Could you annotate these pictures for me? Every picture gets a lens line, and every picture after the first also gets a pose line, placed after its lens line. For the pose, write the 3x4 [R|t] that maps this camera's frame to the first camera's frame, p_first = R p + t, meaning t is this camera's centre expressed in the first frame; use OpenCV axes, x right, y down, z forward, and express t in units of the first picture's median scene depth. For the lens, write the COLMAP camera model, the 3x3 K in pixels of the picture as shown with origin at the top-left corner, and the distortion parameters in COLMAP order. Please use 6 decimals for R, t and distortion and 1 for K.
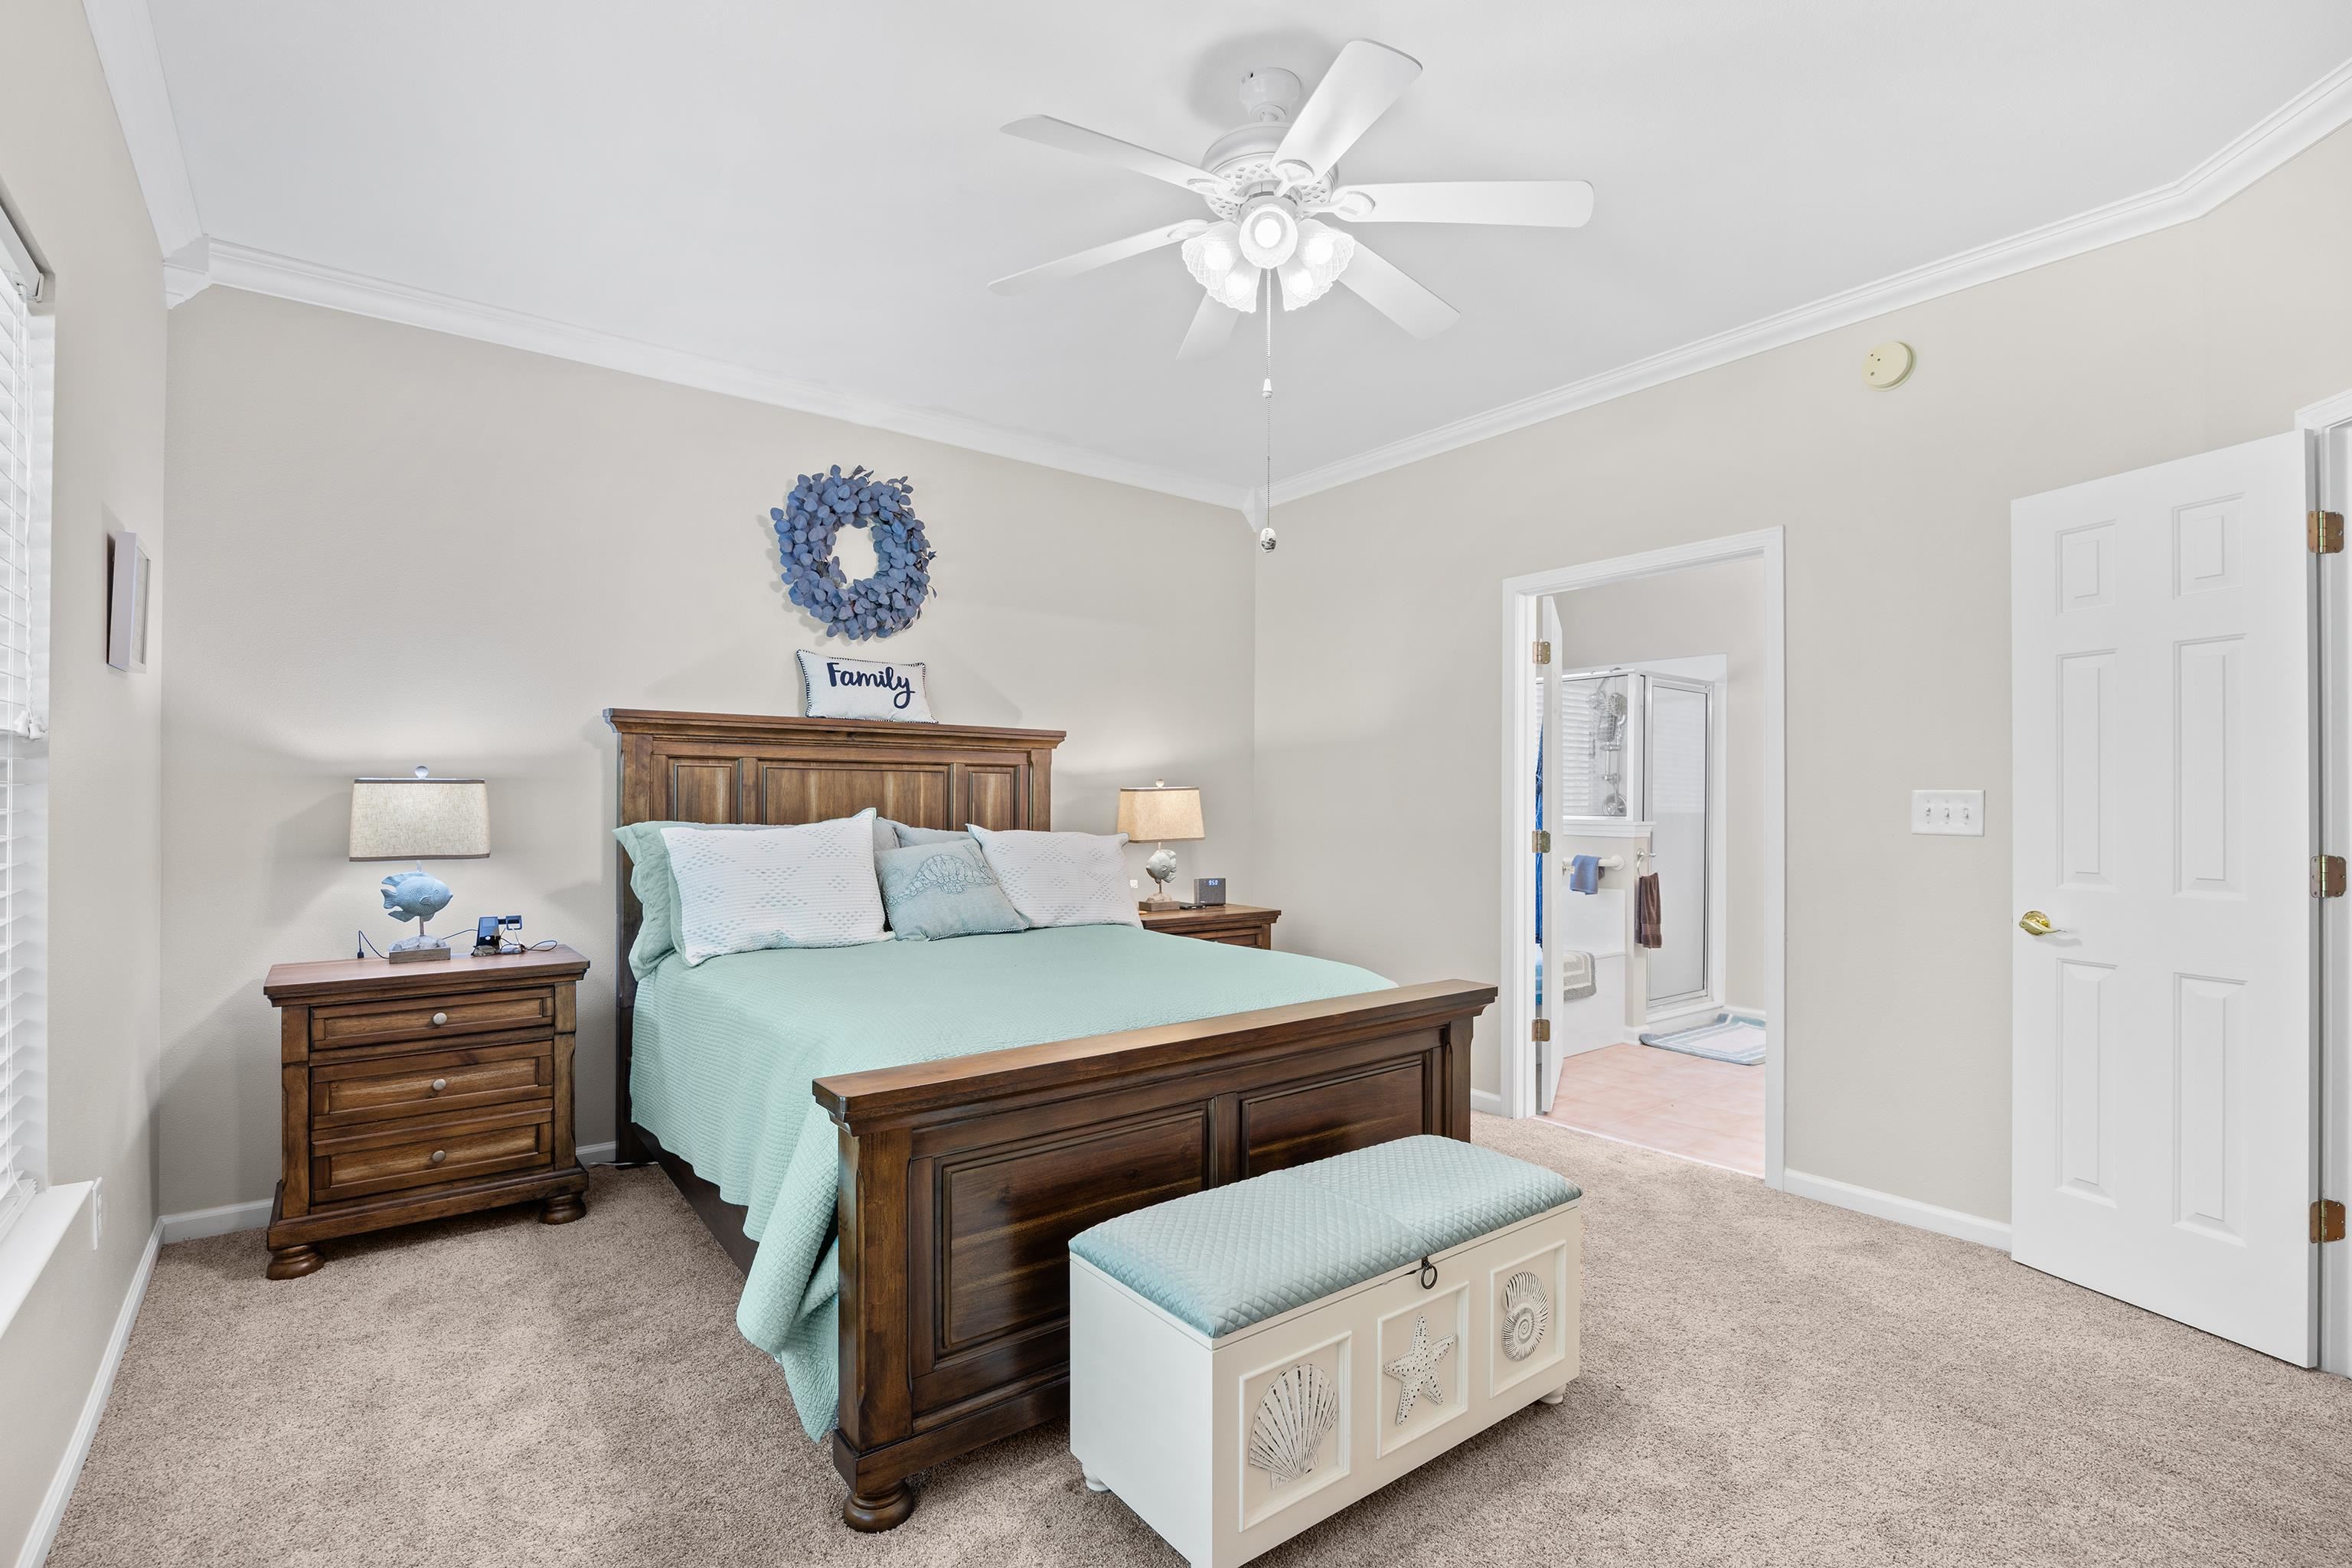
lens RADIAL K [[1083.6, 0, 1168.8], [0, 1083.6, 790.5], [0, 0, 1]] dist [-0.020817, -0.000028]
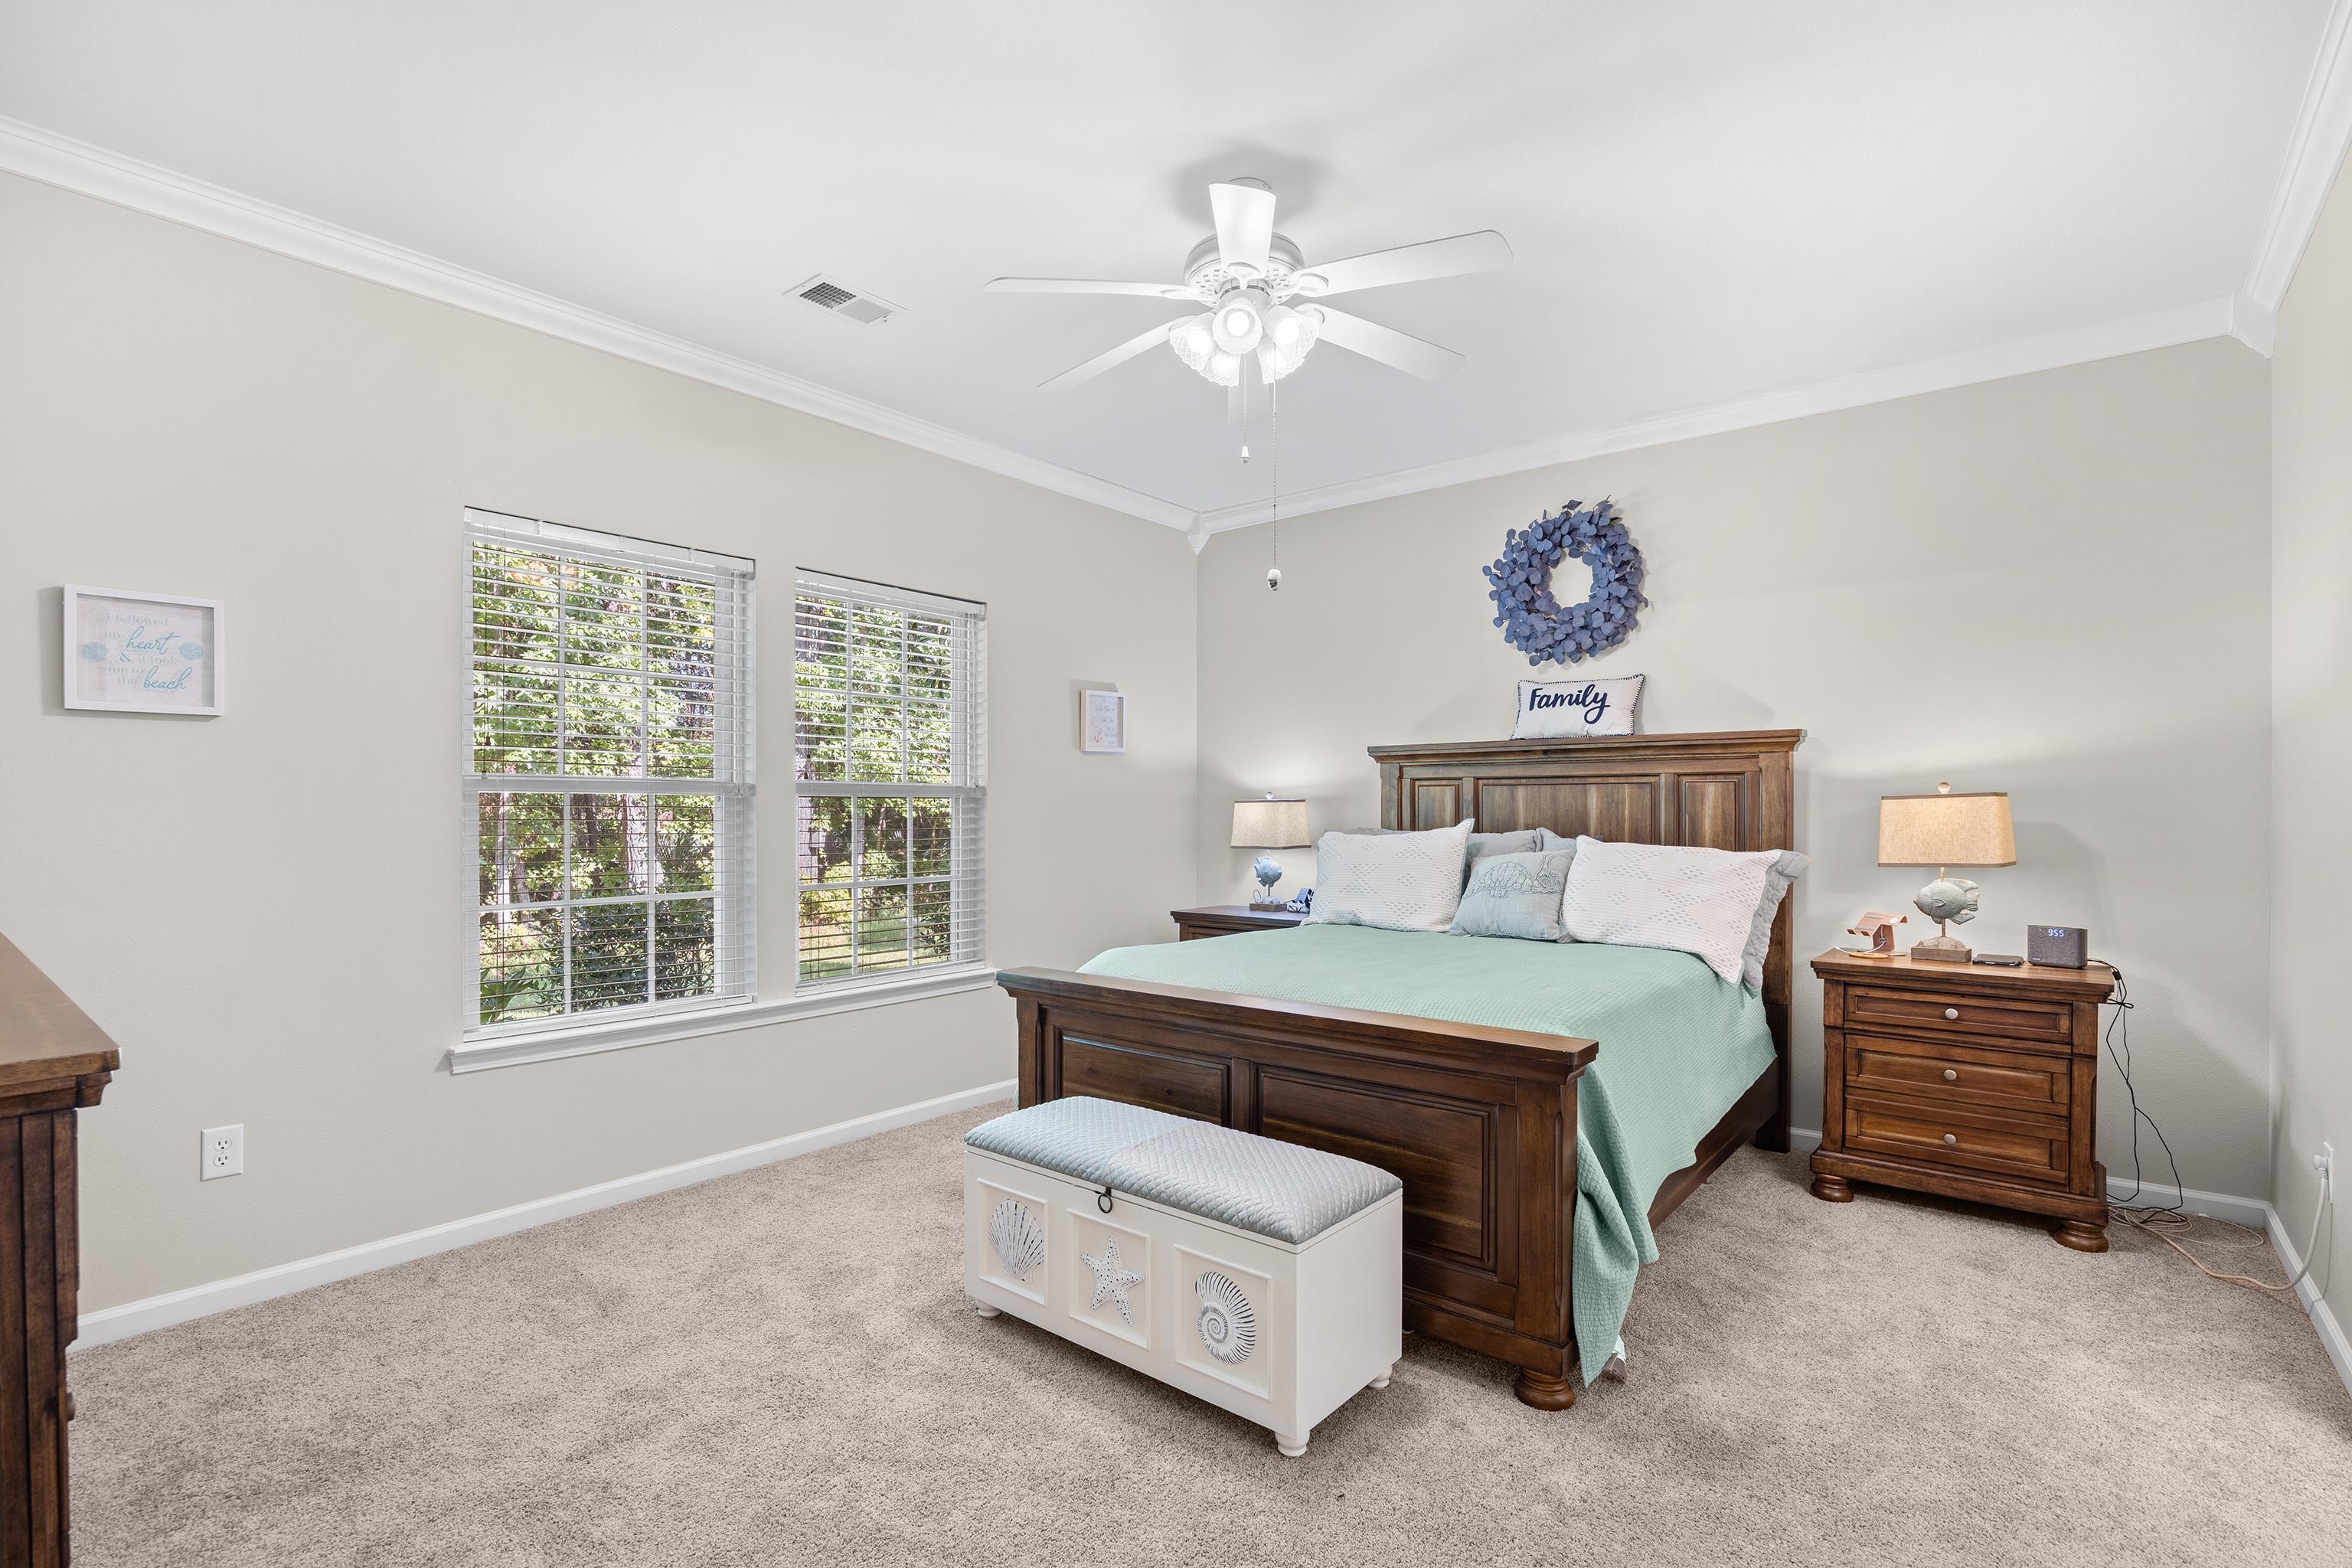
lens RADIAL K [[1083.6, 0, 1173.0], [0, 1083.6, 809.5], [0, 0, 1]] dist [-0.020817, -0.000028]
pose [[0.217737, -0.005931, -0.975990, 0.697367], [0.010096, 0.999942, -0.003825, 0.006626], [0.975955, -0.009021, 0.217784, 0.392504]]
